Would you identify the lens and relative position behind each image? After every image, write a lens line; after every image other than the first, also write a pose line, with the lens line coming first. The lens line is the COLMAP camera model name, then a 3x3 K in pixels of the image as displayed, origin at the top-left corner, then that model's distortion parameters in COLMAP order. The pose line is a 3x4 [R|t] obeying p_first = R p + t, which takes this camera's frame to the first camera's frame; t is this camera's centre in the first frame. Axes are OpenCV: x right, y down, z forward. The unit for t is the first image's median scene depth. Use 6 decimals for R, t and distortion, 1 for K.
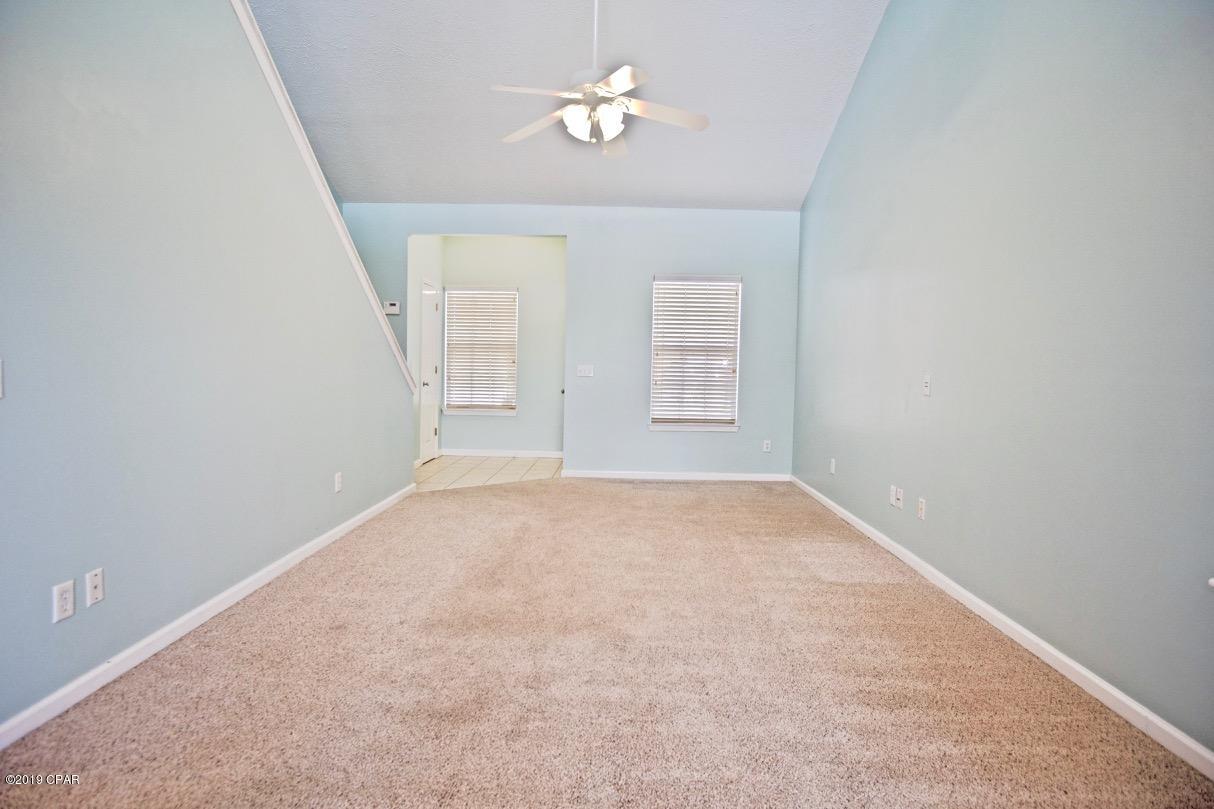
lens RADIAL K [[651.8, 0, 605.7], [0, 651.8, 395.9], [0, 0, 1]] dist [-0.036158, 0.008863]
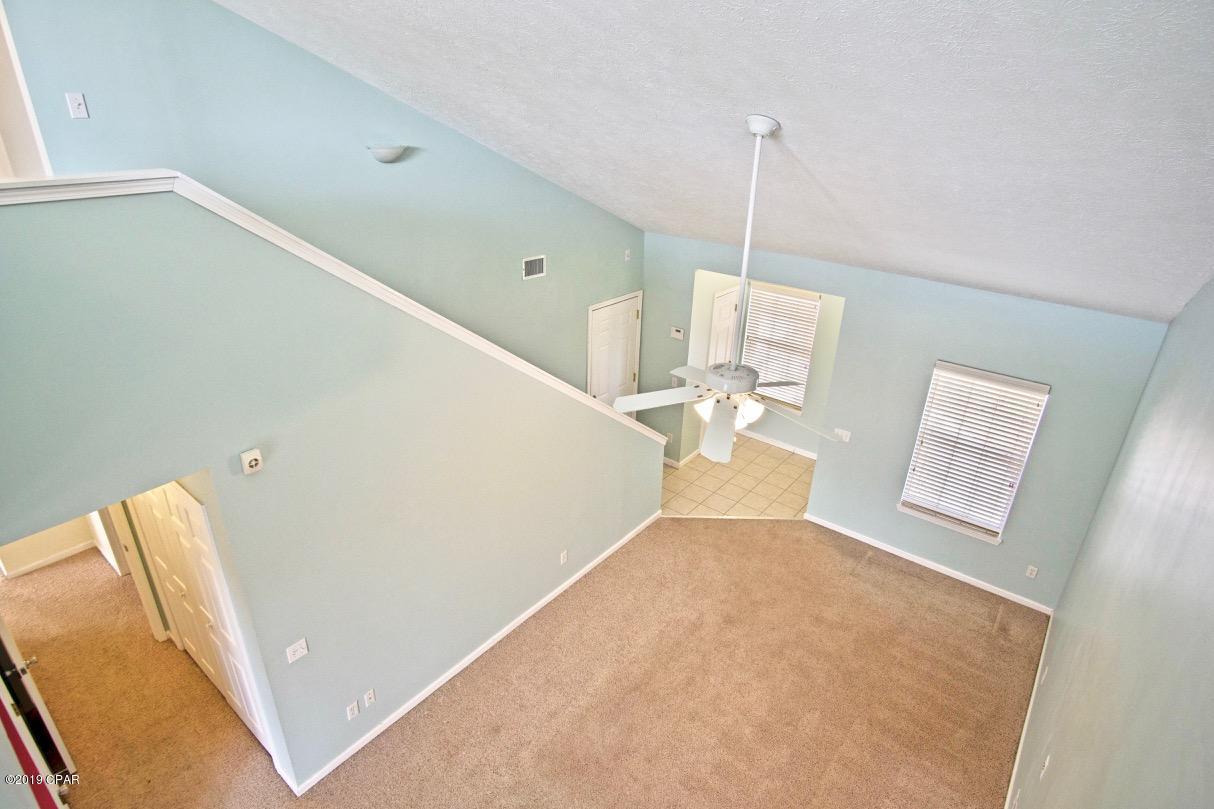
lens RADIAL K [[651.8, 0, 605.7], [0, 651.8, 395.9], [0, 0, 1]] dist [-0.036158, 0.008863]
pose [[0.797608, 0.252201, -0.547920, 0.205462], [-0.042068, 0.929439, 0.366570, -0.437899], [0.601708, -0.269329, 0.751937, 0.069806]]
